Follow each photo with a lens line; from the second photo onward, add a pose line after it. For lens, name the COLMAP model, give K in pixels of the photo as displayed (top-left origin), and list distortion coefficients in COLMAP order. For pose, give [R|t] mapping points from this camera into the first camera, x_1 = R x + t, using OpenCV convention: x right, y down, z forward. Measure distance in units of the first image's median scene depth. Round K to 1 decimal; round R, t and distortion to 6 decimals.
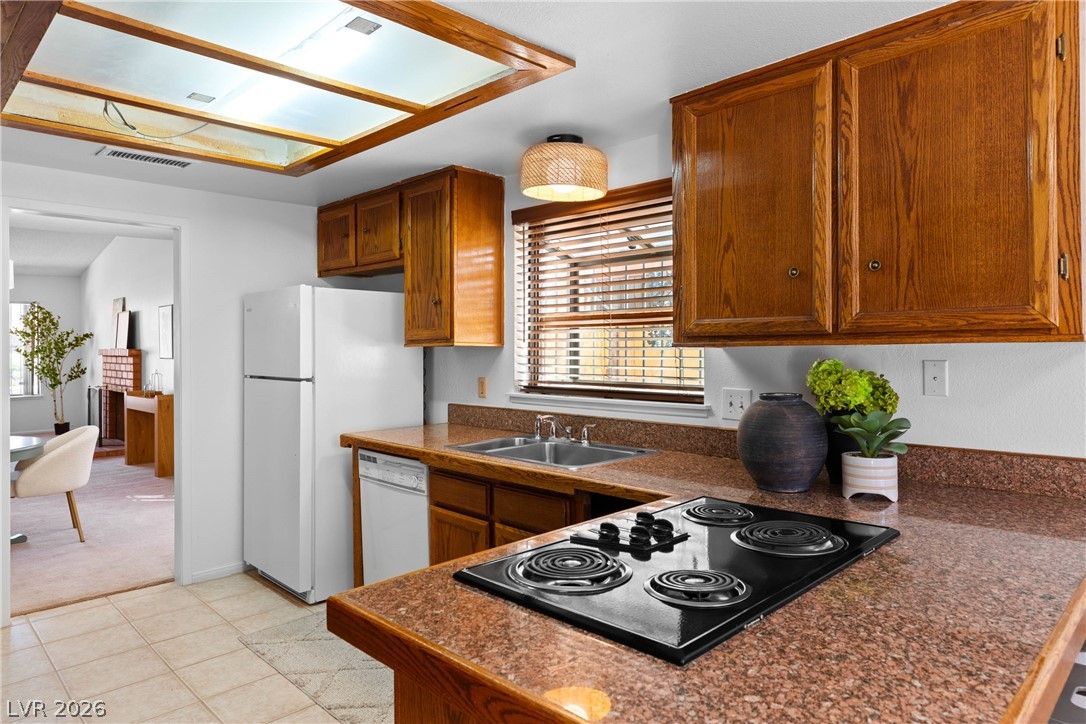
lens RADIAL K [[671.6, 0, 564.4], [0, 671.6, 350.8], [0, 0, 1]] dist [0.006899, -0.005898]
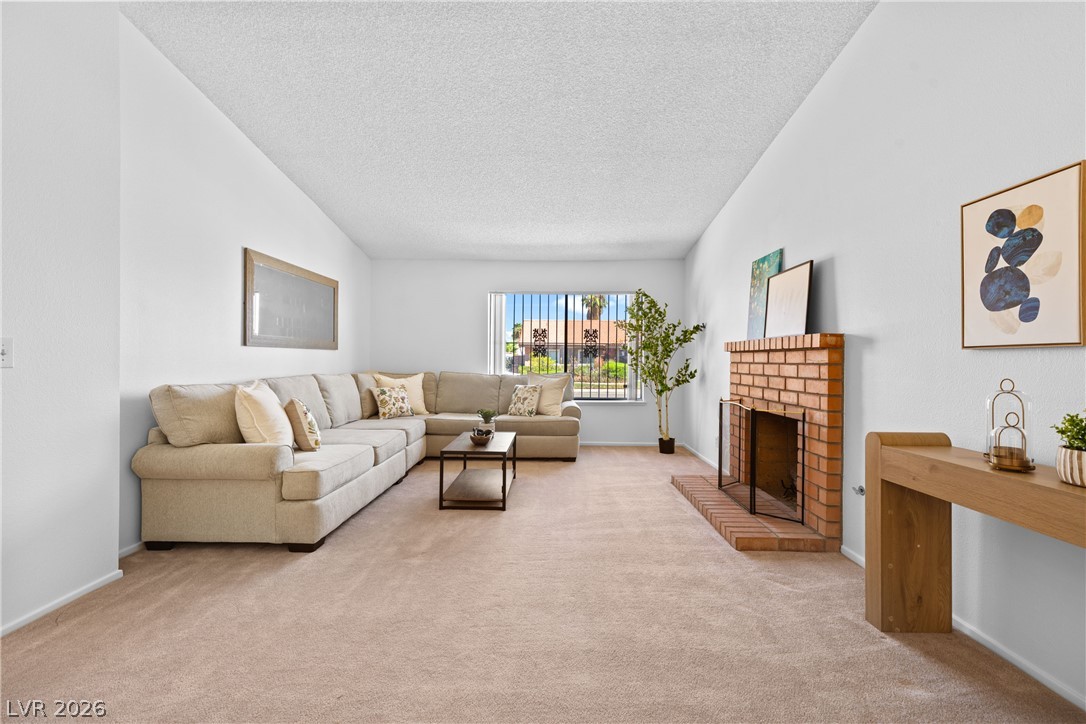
lens RADIAL K [[489.1, 0, 546.7], [0, 489.1, 357.1], [0, 0, 1]] dist [0.003498, 0.000027]
pose [[0.695341, 0.008466, -0.718631, -1.464225], [-0.017106, 0.999842, -0.004773, 0.054216], [0.718477, 0.015611, 0.695376, 1.685704]]
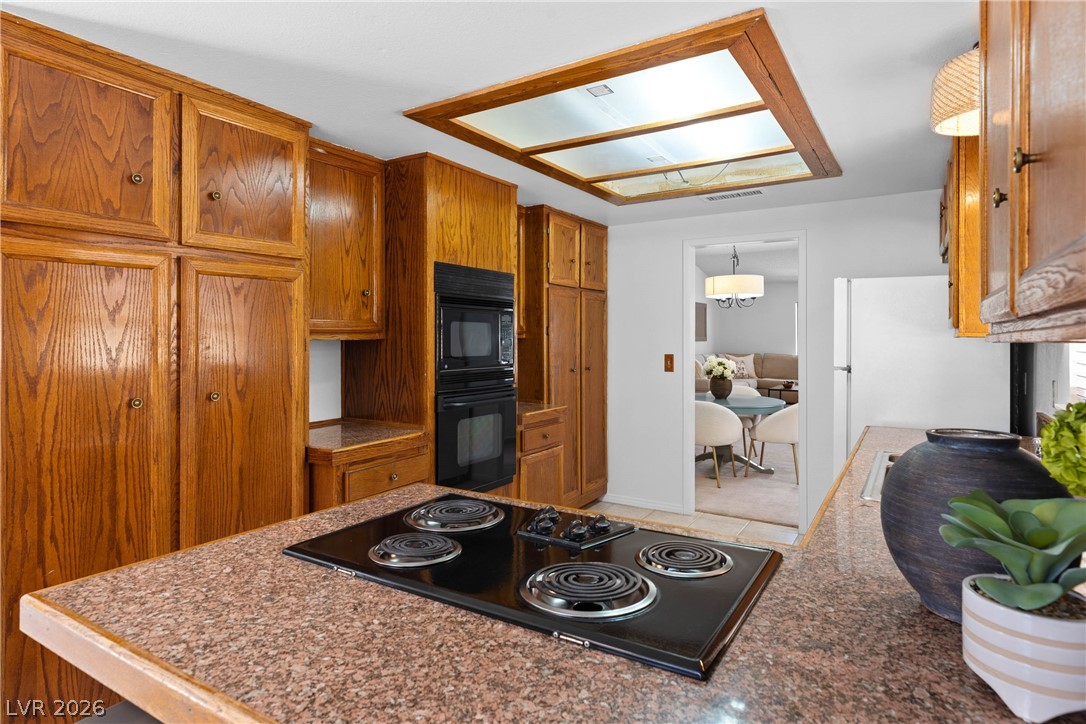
lens RADIAL K [[607.3, 0, 540.4], [0, 607.3, 336.1], [0, 0, 1]] dist [0.003224, 0.001675]
pose [[0.215503, 0.007247, -0.976476, 0.495610], [-0.010591, 0.999931, 0.005084, -0.009368], [0.976446, 0.009246, 0.215565, 0.386570]]
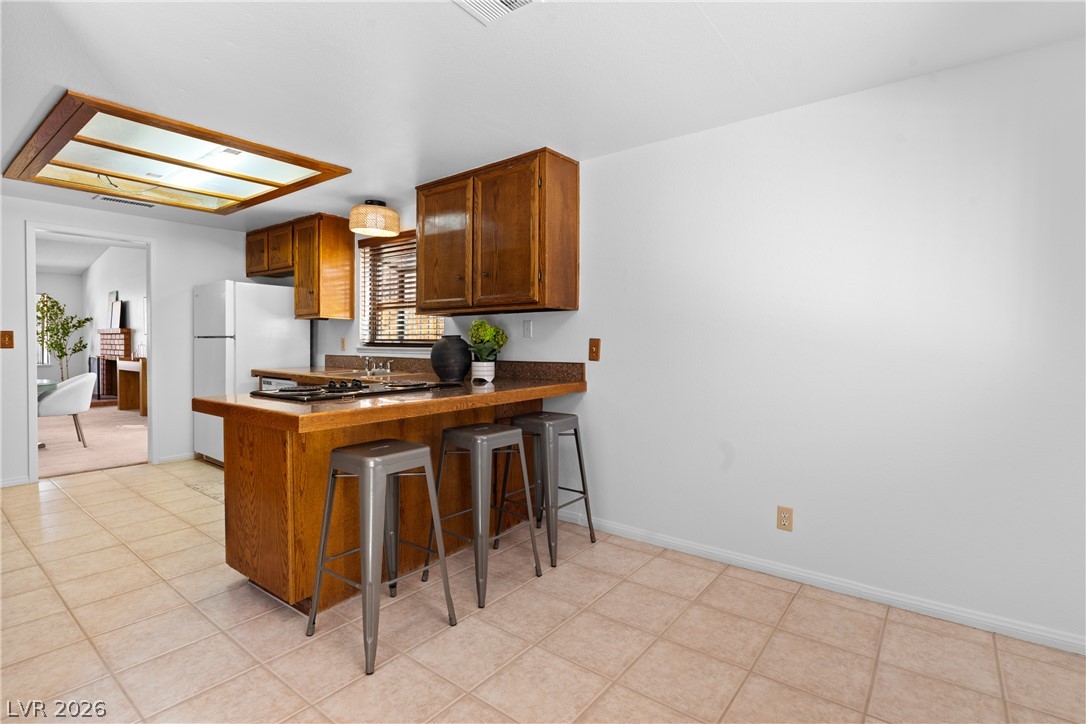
lens RADIAL K [[516.9, 0, 552.4], [0, 516.9, 354.2], [0, 0, 1]] dist [0.002756, -0.004254]
pose [[0.993290, 0.008273, 0.115358, 0.301345], [-0.010469, 0.999775, 0.018444, 0.060658], [-0.115179, -0.019528, 0.993153, -0.425680]]
